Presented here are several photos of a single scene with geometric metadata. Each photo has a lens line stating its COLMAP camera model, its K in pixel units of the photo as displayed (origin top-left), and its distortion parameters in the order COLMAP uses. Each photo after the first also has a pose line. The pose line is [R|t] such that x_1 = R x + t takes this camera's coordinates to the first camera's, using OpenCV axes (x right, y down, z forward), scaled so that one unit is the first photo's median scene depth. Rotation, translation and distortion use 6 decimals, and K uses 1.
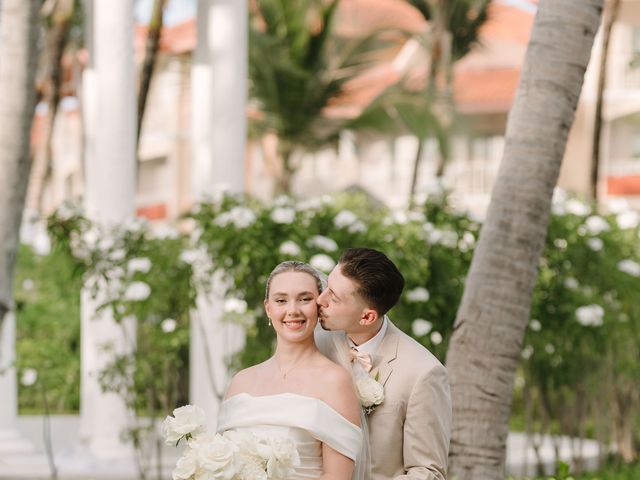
lens RADIAL K [[2184.8, 0, 320.0], [0, 2184.8, 240.0], [0, 0, 1]] dist [-0.211555, 0.399282]
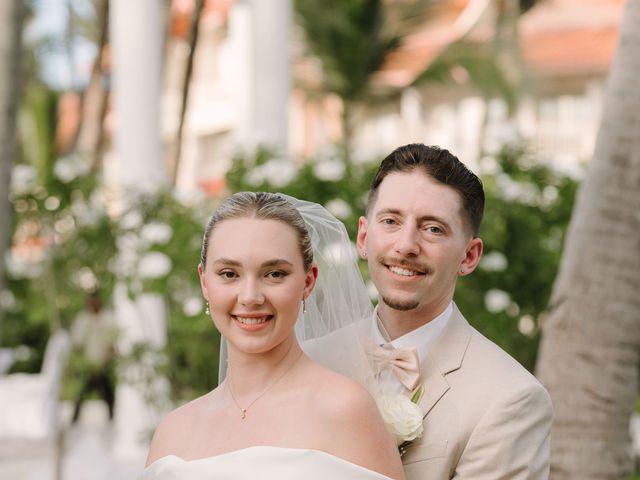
lens RADIAL K [[2184.8, 0, 320.0], [0, 2184.8, 240.0], [0, 0, 1]] dist [-0.211555, 0.399282]
pose [[0.999351, -0.018697, -0.030776, 0.005136], [0.019111, 0.999730, 0.013194, 0.004609], [0.030521, -0.013774, 0.999439, 0.171784]]
